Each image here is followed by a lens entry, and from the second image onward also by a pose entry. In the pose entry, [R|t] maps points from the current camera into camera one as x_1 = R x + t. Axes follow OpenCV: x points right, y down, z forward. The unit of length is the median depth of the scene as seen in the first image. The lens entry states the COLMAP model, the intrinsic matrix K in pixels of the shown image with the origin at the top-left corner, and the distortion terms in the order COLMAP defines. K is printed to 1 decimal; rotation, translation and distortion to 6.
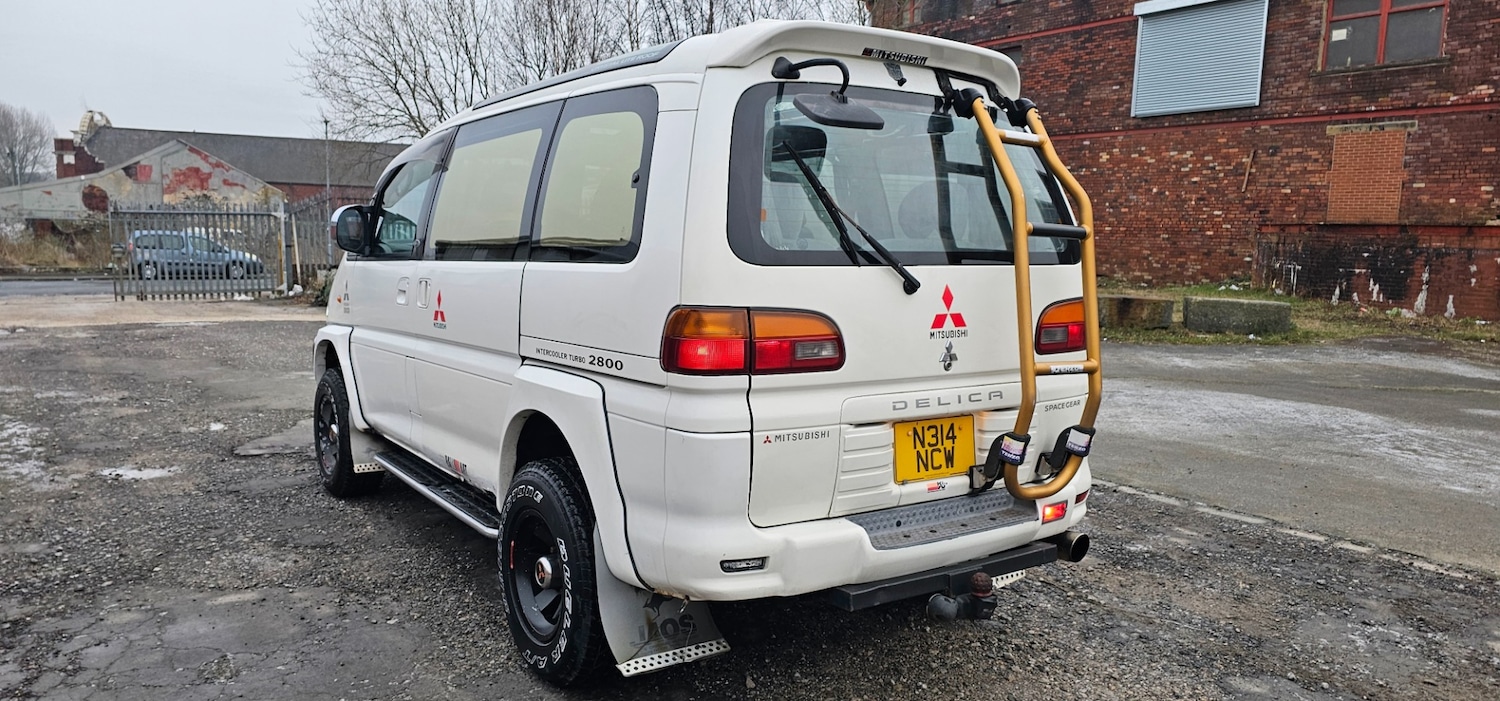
lens RADIAL K [[1010.7, 0, 738.1], [0, 1010.7, 348.6], [0, 0, 1]] dist [0.060955, -0.061586]
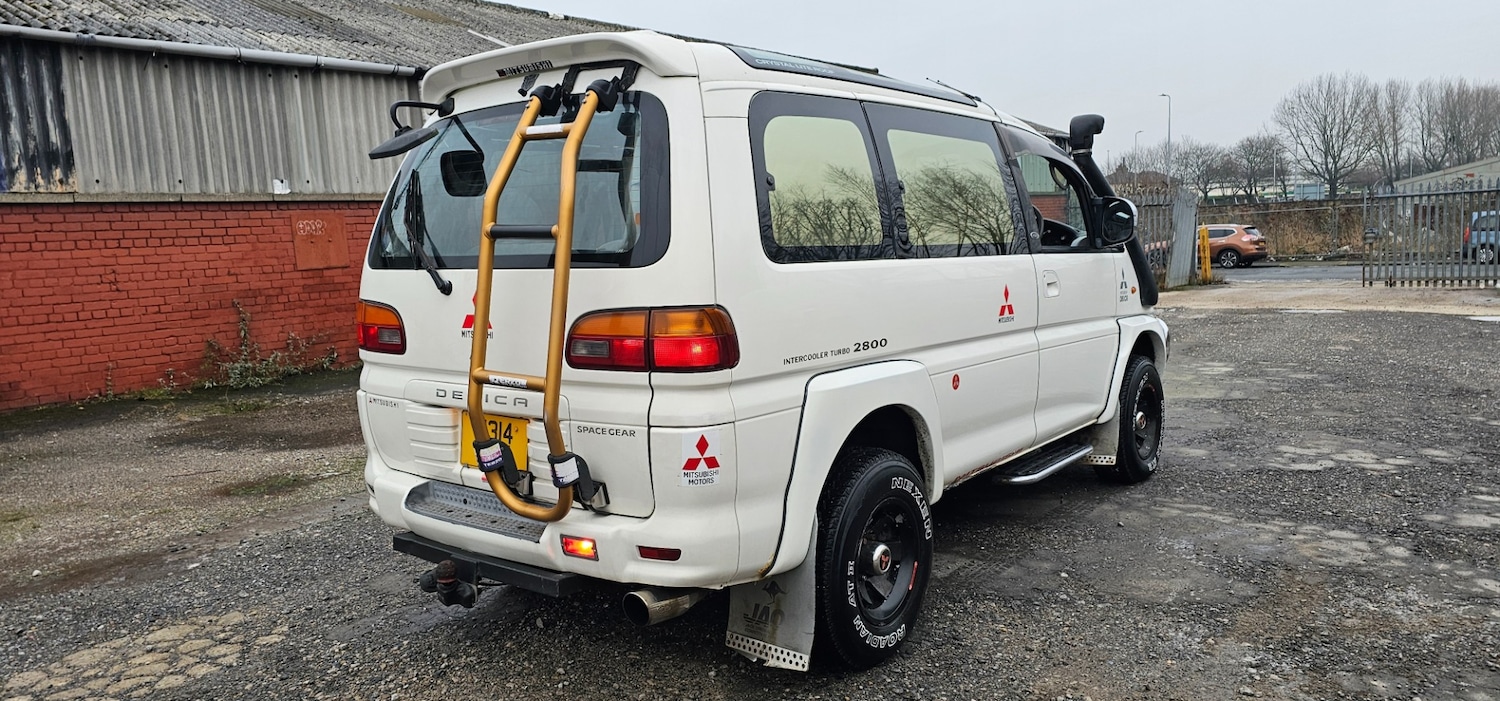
lens RADIAL K [[997.2, 0, 744.5], [0, 997.2, 354.3], [0, 0, 1]] dist [0.073793, -0.051629]
pose [[0.304500, 0.084134, -0.948789, 1.268043], [-0.062761, 0.995699, 0.068152, -0.081080], [0.950442, 0.038795, 0.308471, 0.935594]]
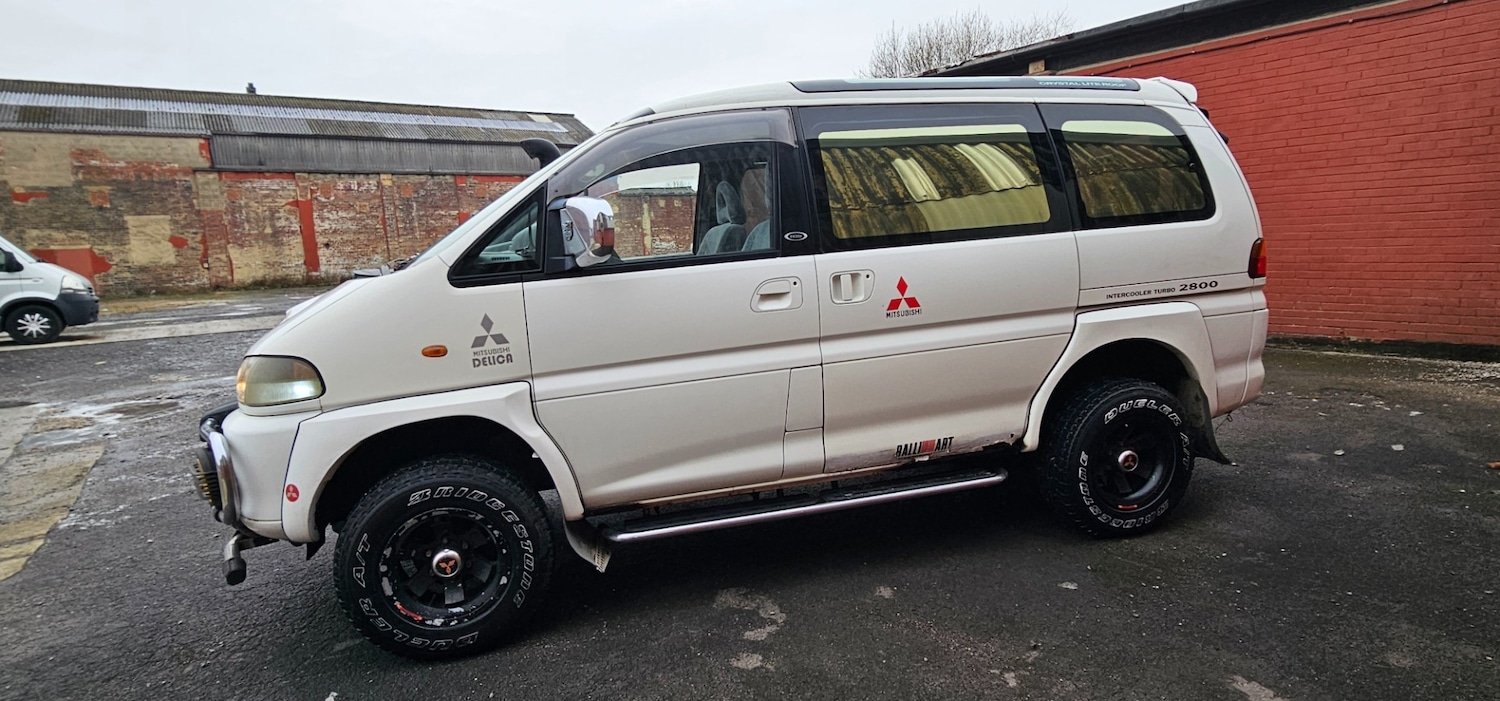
lens RADIAL K [[787.3, 0, 750.0], [0, 787.3, 350.5], [0, 0, 1]] dist [0.001233, 0.000891]
pose [[0.317025, -0.158721, 0.935042, -1.449344], [0.163723, 0.980255, 0.110886, -0.131417], [-0.934179, 0.117934, 0.336752, 1.215633]]
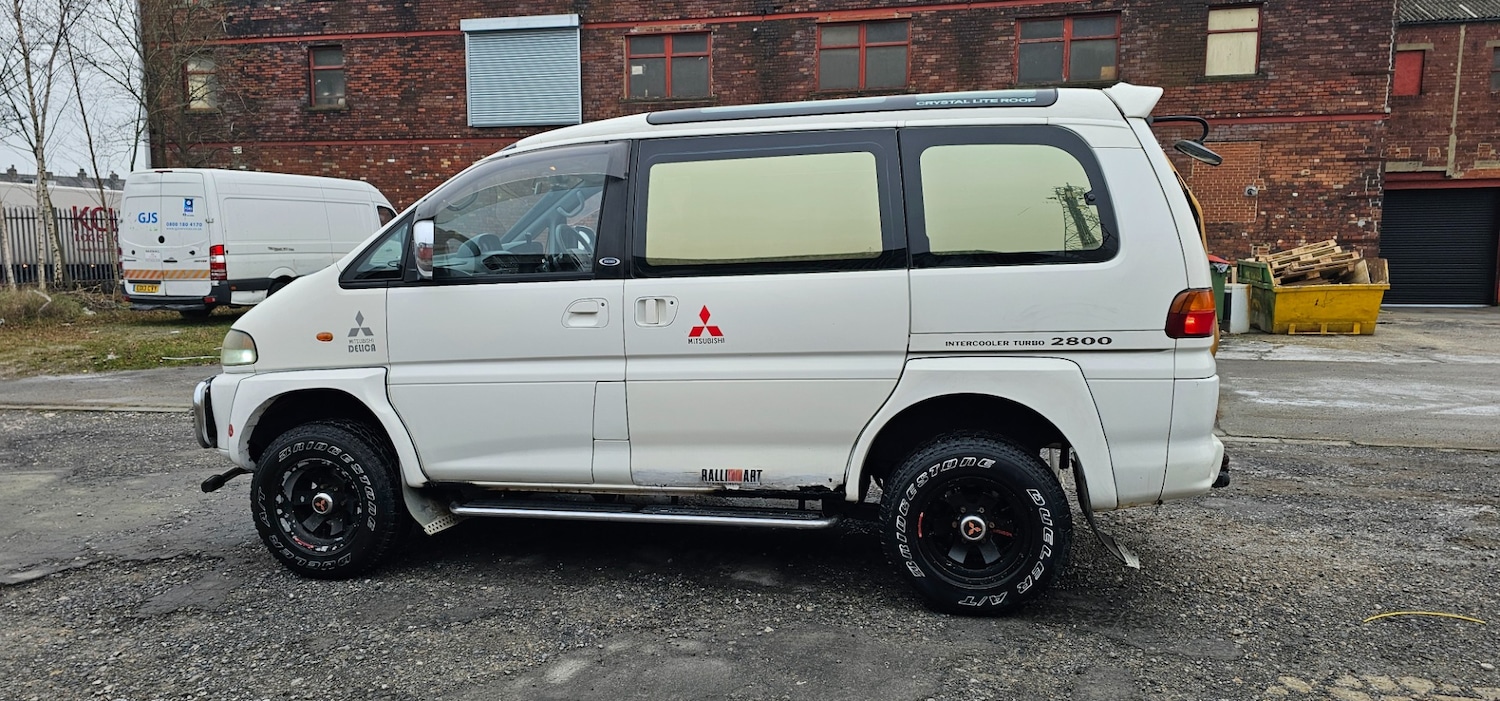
lens RADIAL K [[997.2, 0, 744.5], [0, 997.2, 354.3], [0, 0, 1]] dist [0.073793, -0.051629]
pose [[0.725887, -0.104180, 0.679878, -1.288094], [0.100363, 0.993926, 0.045148, -0.068841], [-0.680452, 0.035462, 0.731934, 0.343573]]
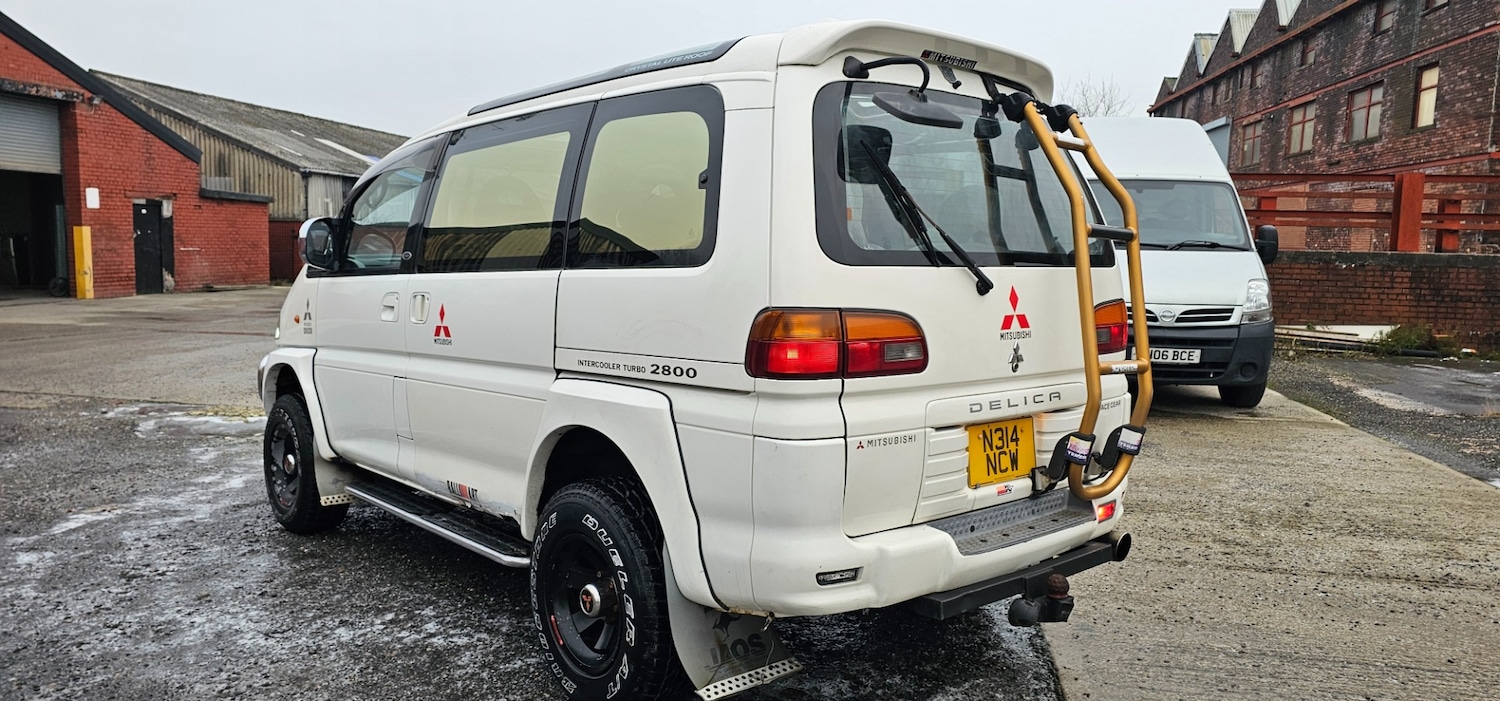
lens RADIAL K [[1013.9, 0, 772.2], [0, 1013.9, 339.0], [0, 0, 1]] dist [0.044878, -0.000931]
pose [[0.991138, -0.017628, 0.131661, -0.159674], [0.021912, 0.999274, -0.031163, 0.015113], [-0.131016, 0.033772, 0.990805, 0.040105]]
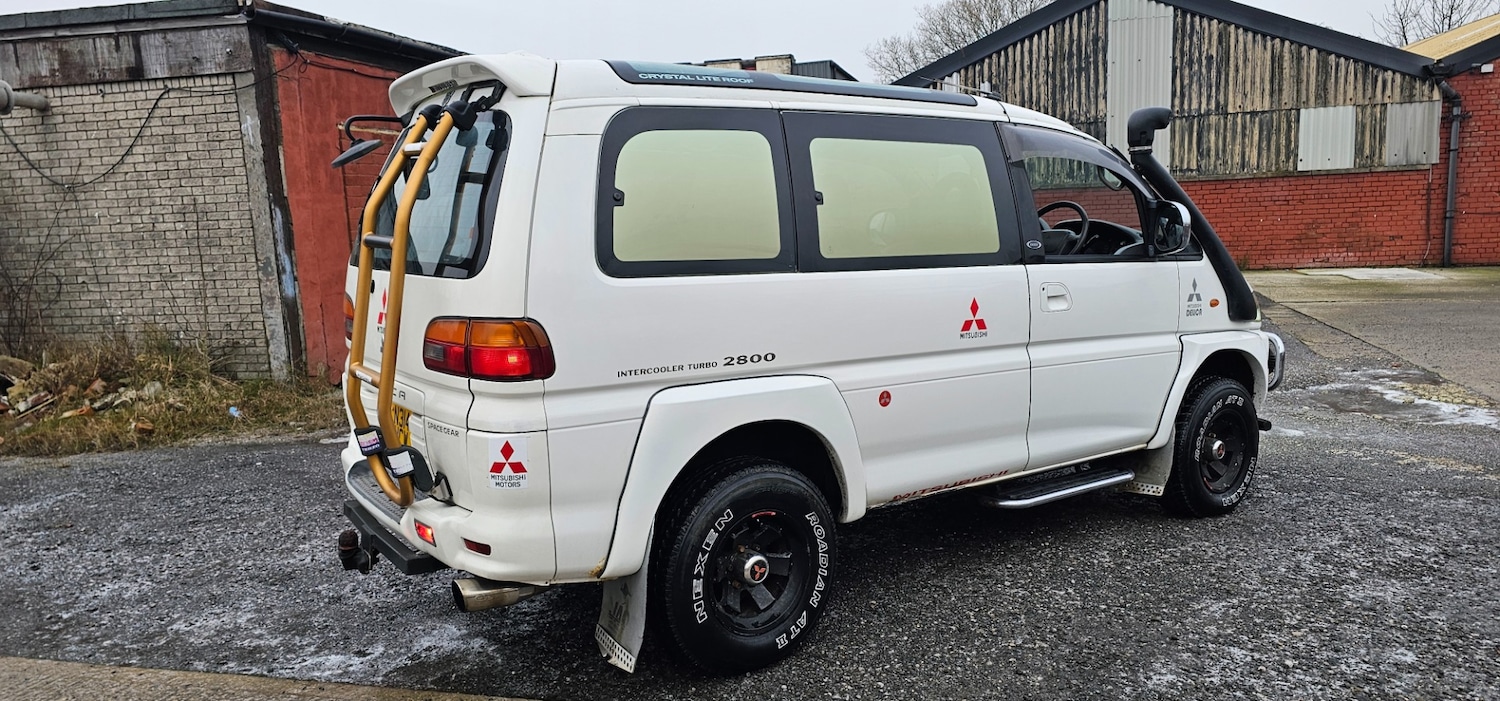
lens RADIAL K [[997.2, 0, 744.5], [0, 997.2, 354.3], [0, 0, 1]] dist [0.073793, -0.051629]
pose [[0.022333, 0.122427, -0.992226, 1.351732], [-0.091014, 0.988602, 0.119931, -0.161486], [0.995599, 0.087628, 0.033221, 1.364797]]
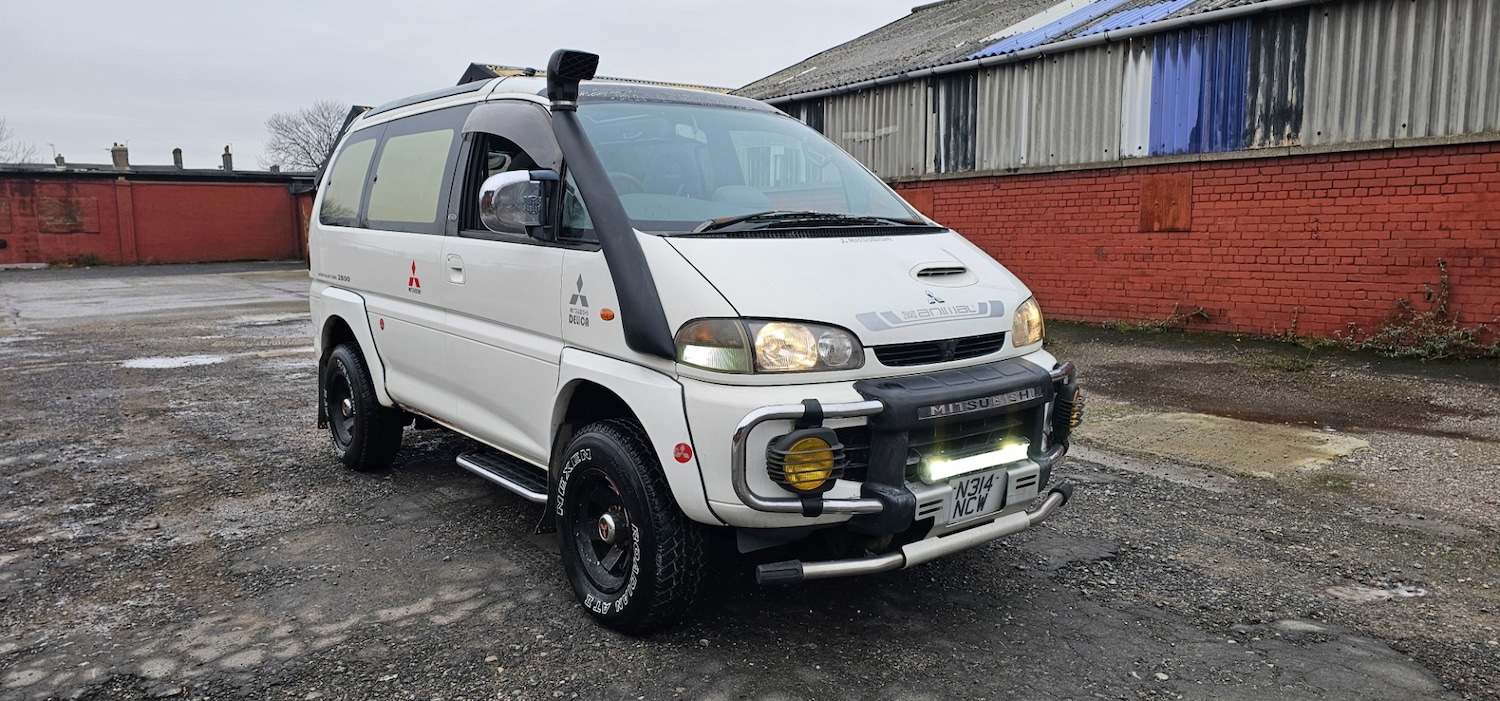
lens RADIAL K [[1000.3, 0, 750.0], [0, 1000.3, 350.5], [0, 0, 1]] dist [0.078139, -0.059563]
pose [[-0.997599, -0.001079, -0.069247, -0.348206], [-0.017495, 0.971374, 0.236910, -0.347381], [0.067009, 0.237552, -0.969061, 3.280534]]
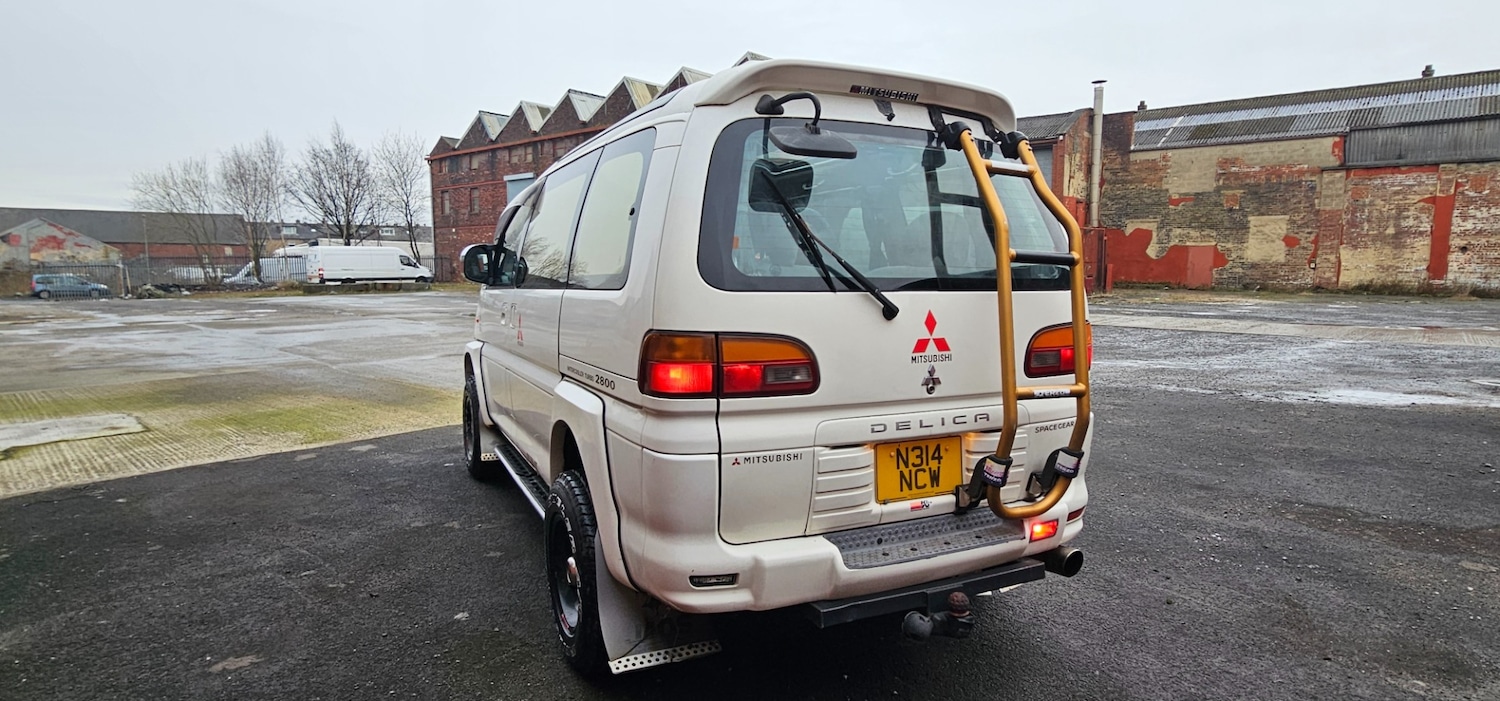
lens RADIAL K [[793.4, 0, 745.7], [0, 793.4, 352.4], [0, 0, 1]] dist [-0.038851, 0.024396]
pose [[0.989882, 0.007797, -0.141675, 0.134194], [-0.008530, 0.999953, -0.004564, -0.014872], [0.141633, 0.005727, 0.989903, 0.178108]]
